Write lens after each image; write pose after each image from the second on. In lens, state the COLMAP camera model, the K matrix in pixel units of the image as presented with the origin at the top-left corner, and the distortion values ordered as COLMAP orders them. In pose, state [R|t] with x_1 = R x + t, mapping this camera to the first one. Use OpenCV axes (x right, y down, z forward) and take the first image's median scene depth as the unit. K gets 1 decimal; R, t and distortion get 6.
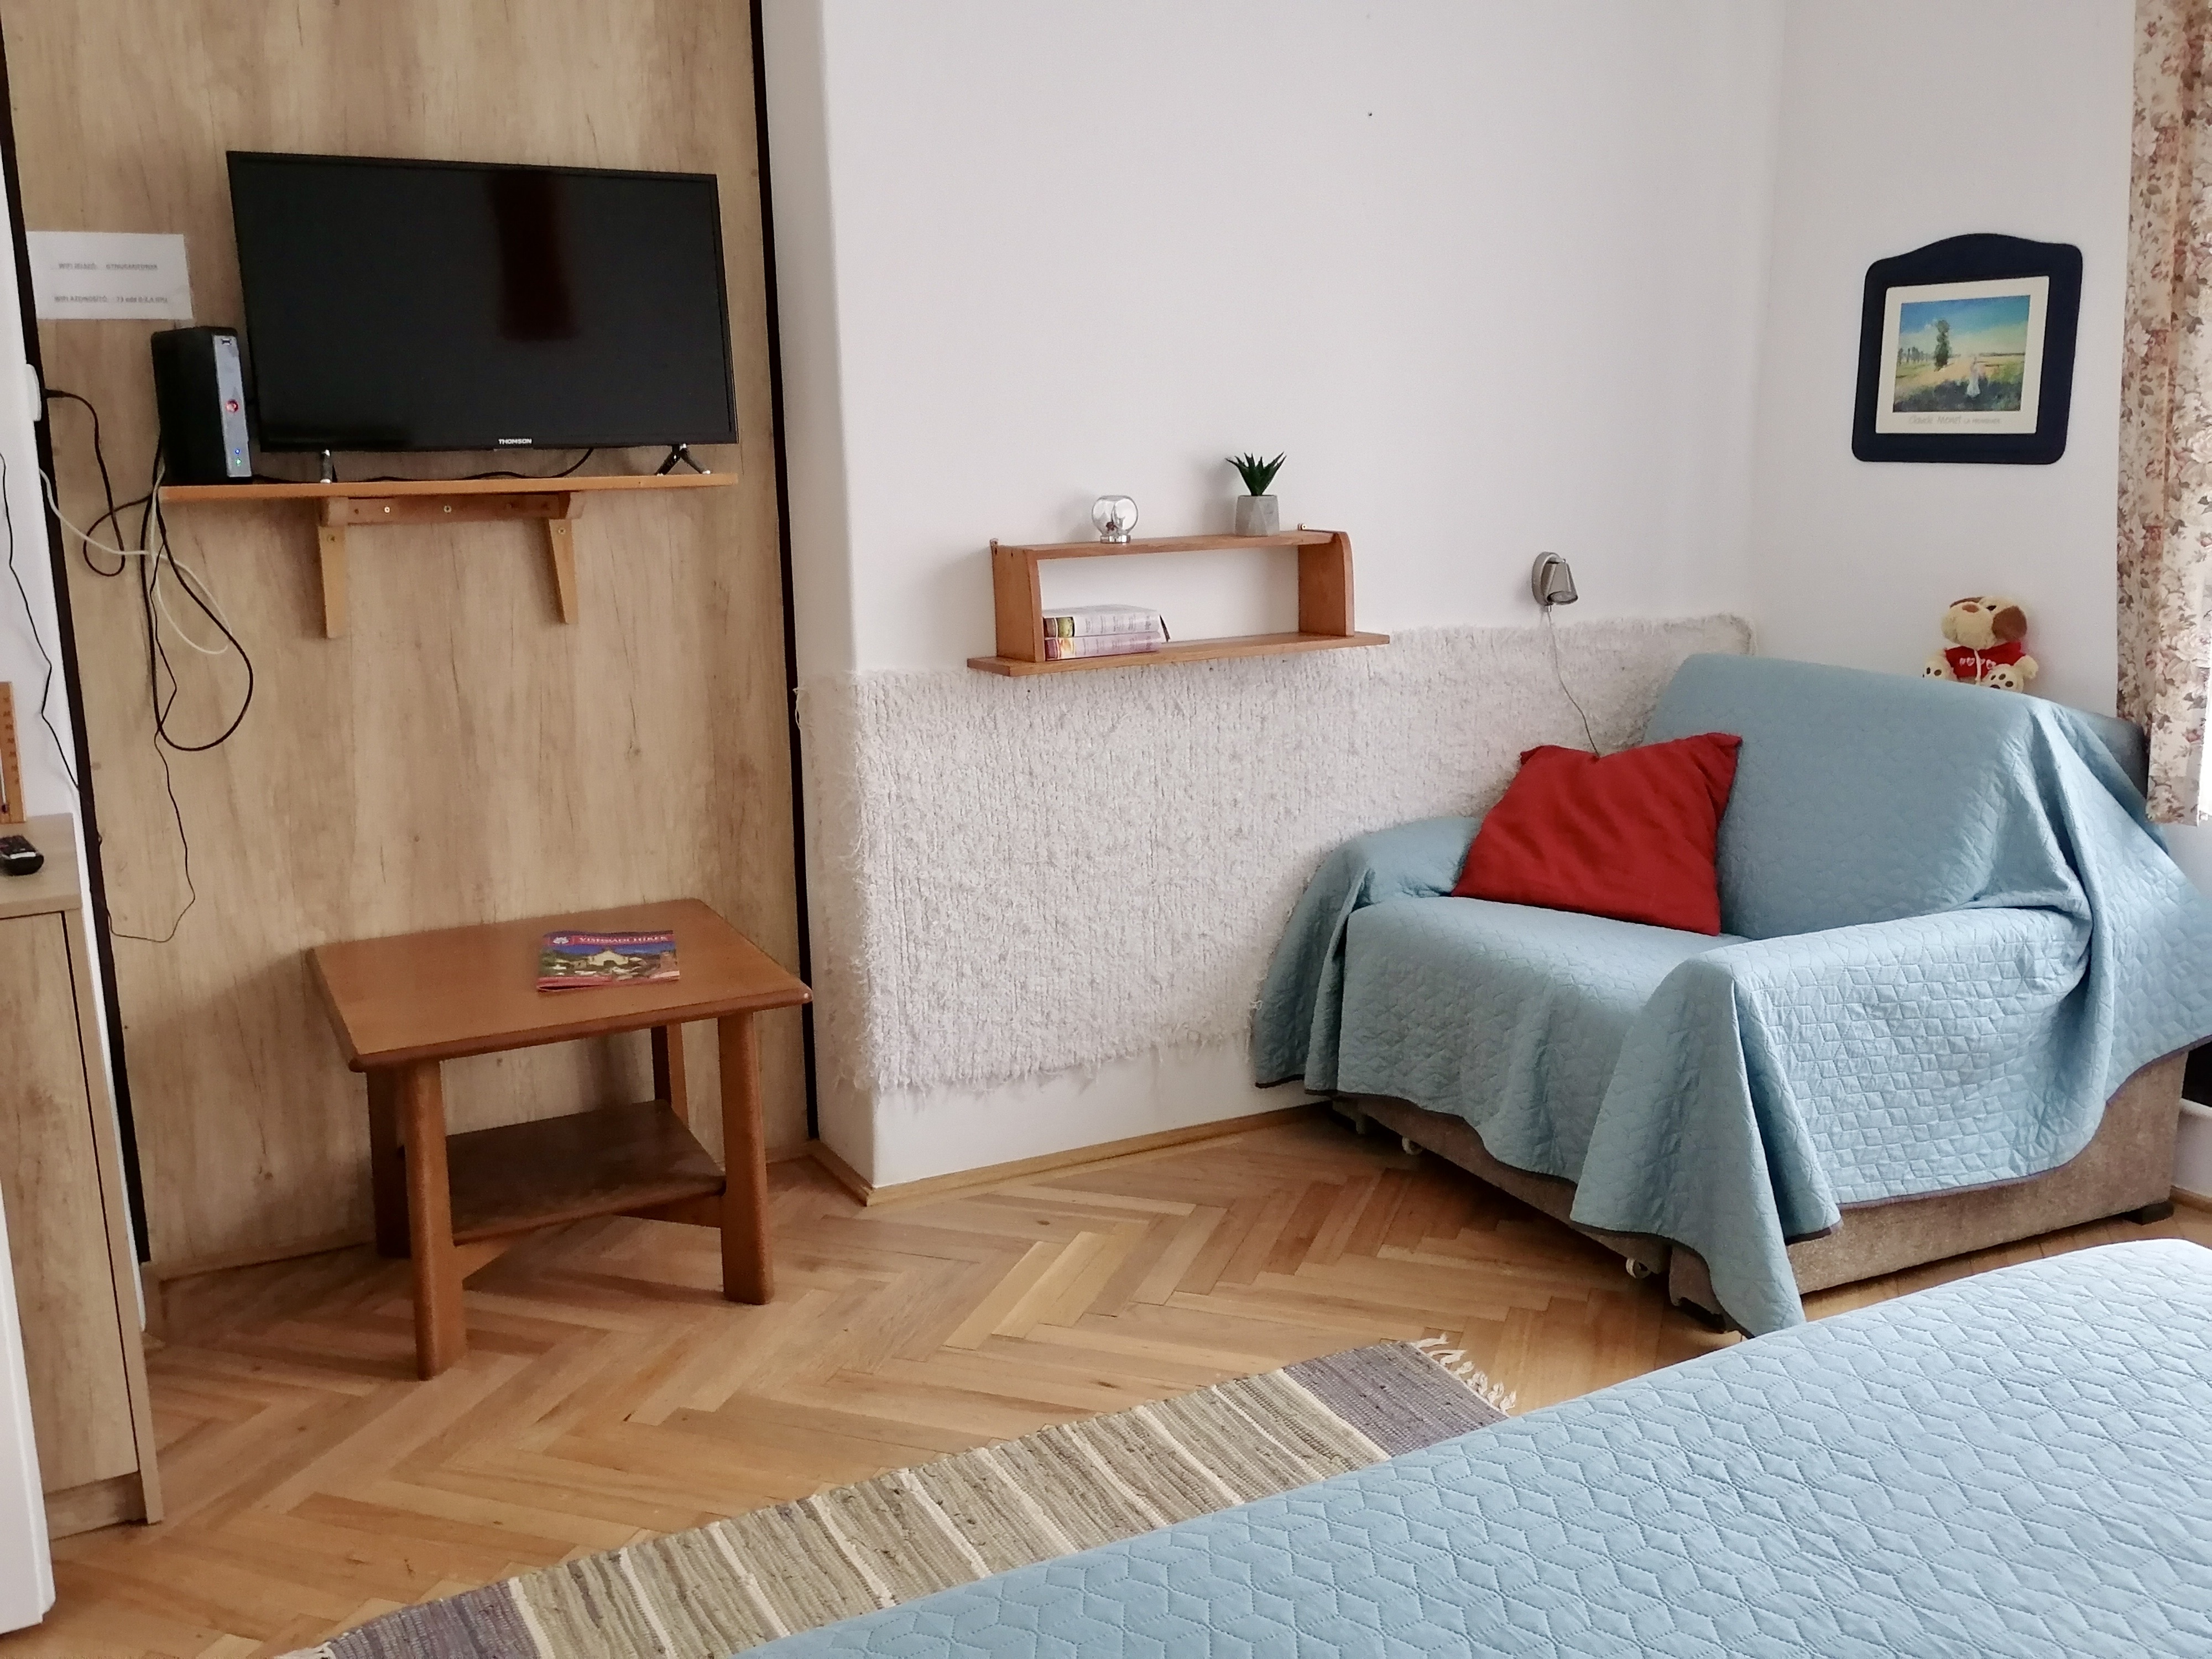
lens RADIAL K [[1969.8, 0, 1117.5], [0, 1969.8, 823.2], [0, 0, 1]] dist [0.112064, -0.143473]
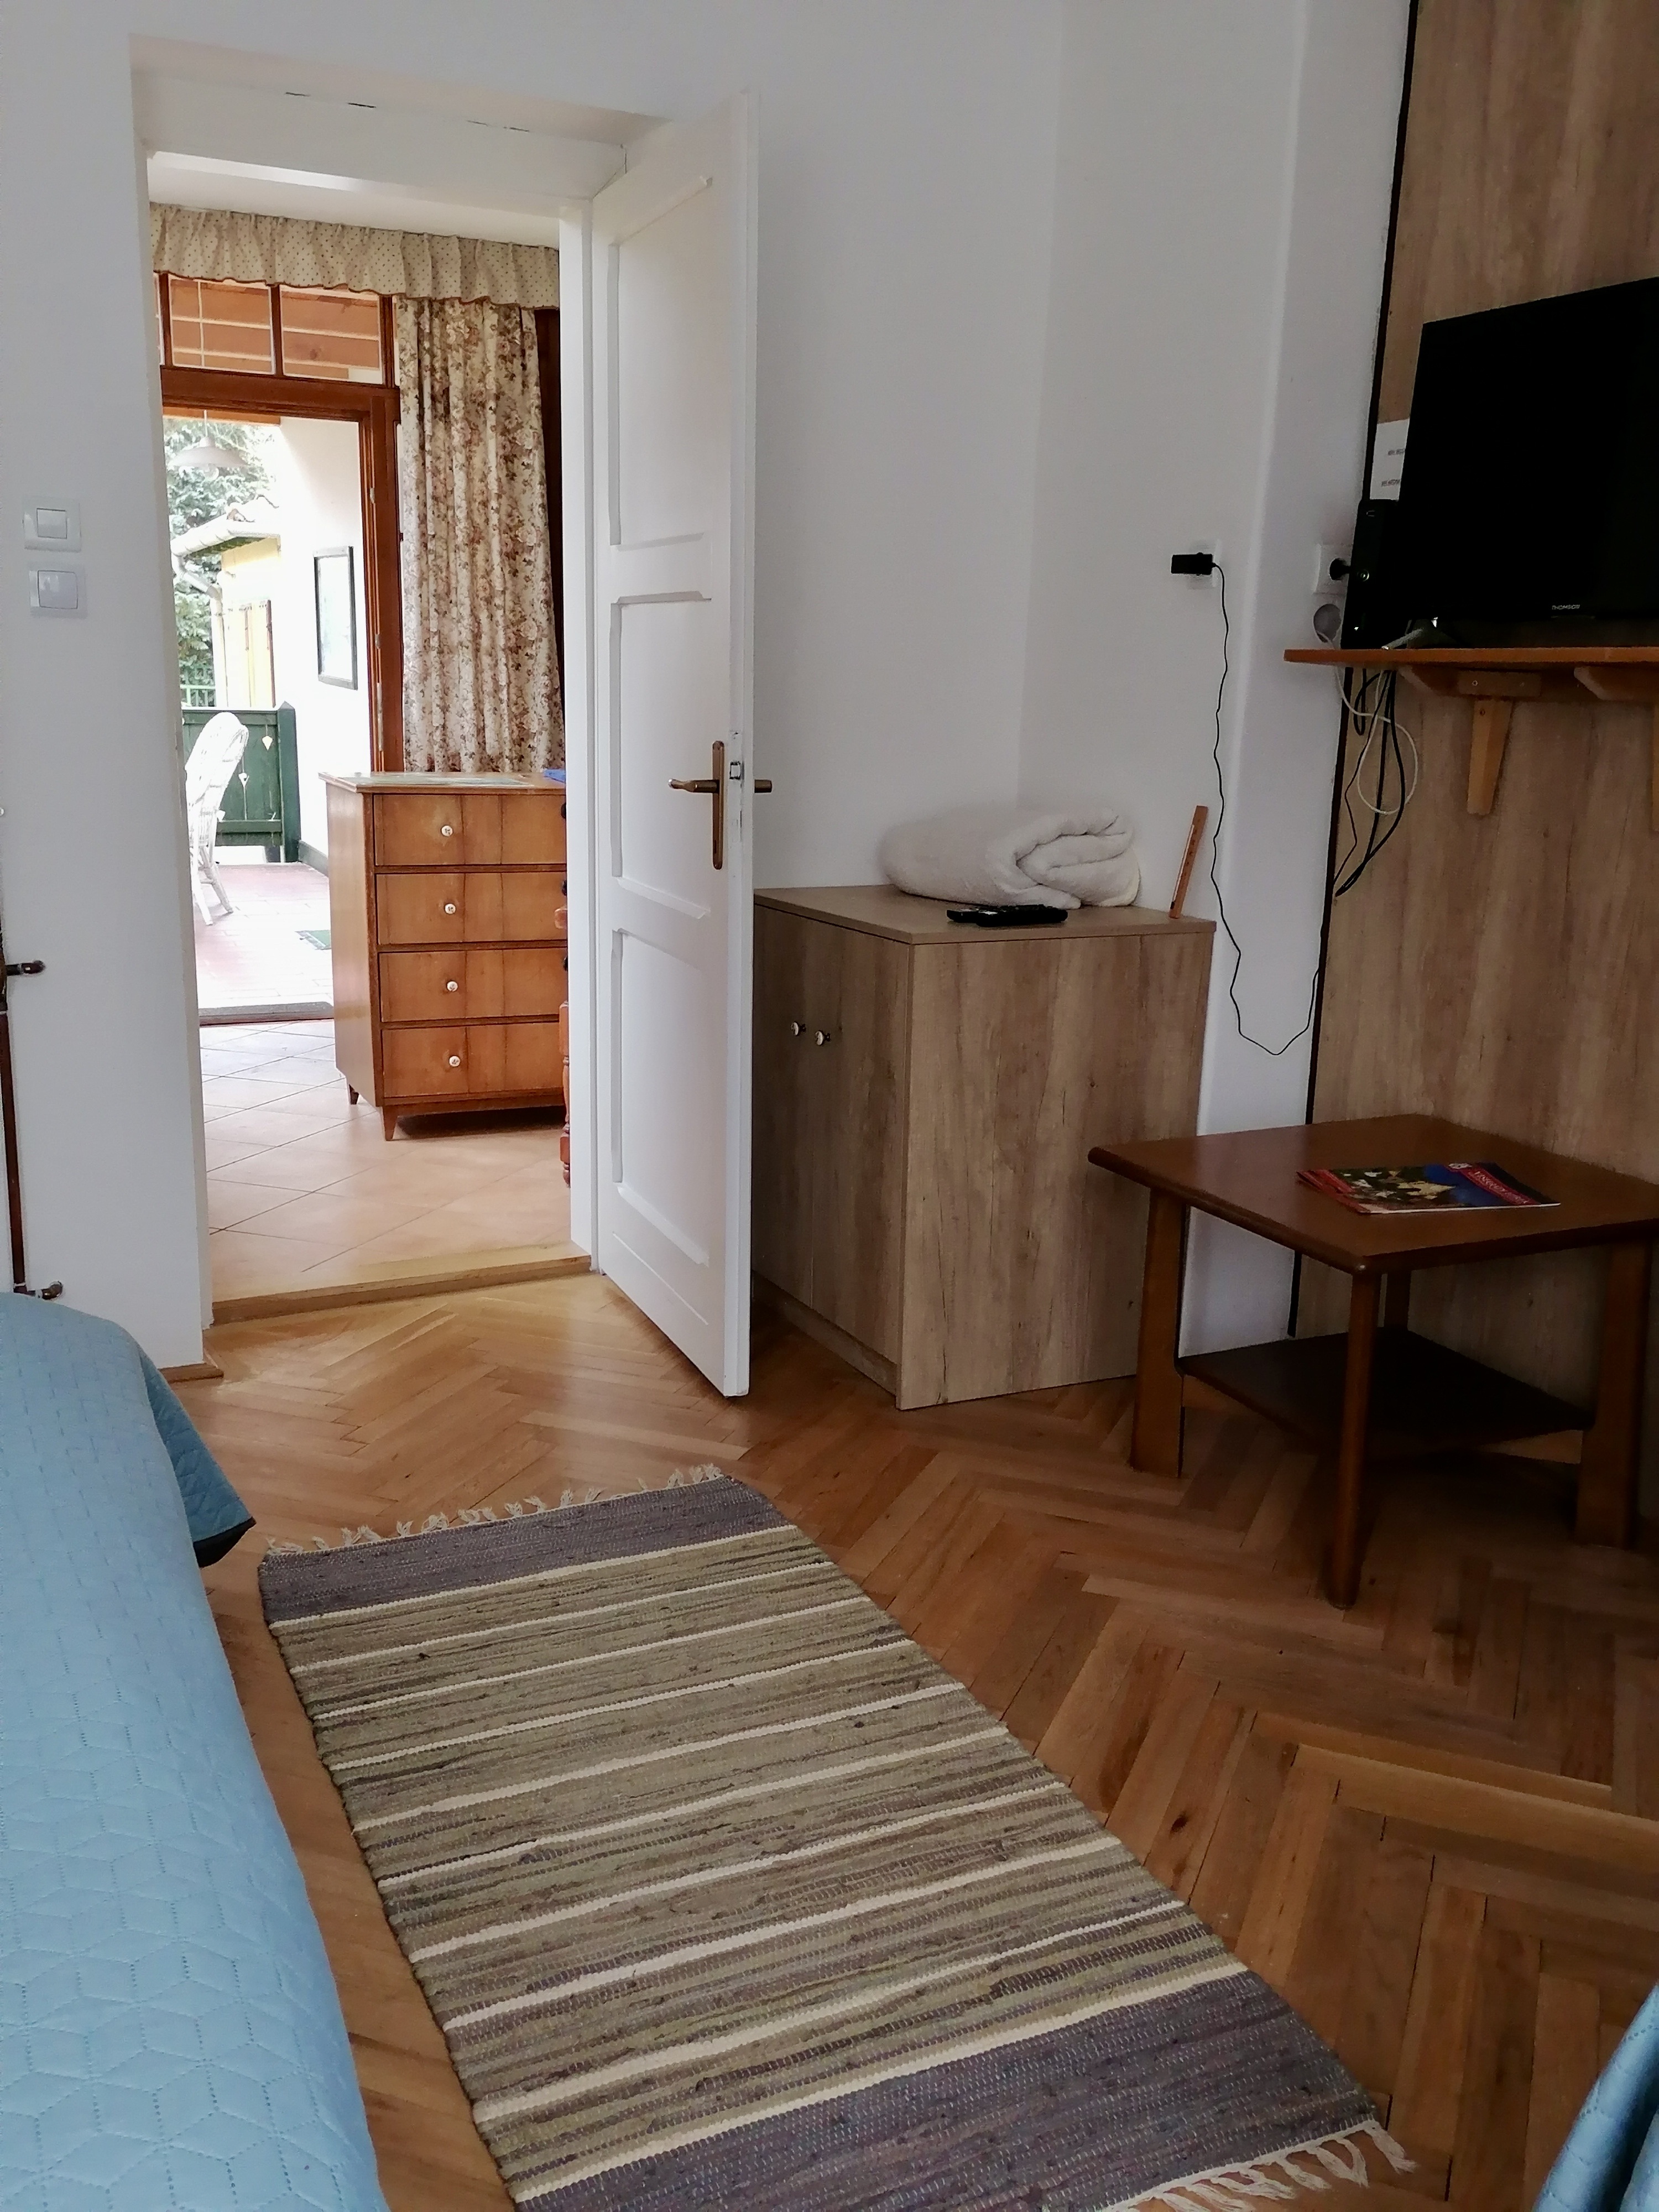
lens RADIAL K [[1969.8, 0, 840.2], [0, 1969.8, 1114.6], [0, 0, 1]] dist [0.112064, -0.143473]
pose [[-0.035581, 0.237569, -0.970719, 0.616030], [-0.221172, 0.945376, 0.239473, -0.119853], [0.974585, 0.223217, 0.018906, 0.715435]]
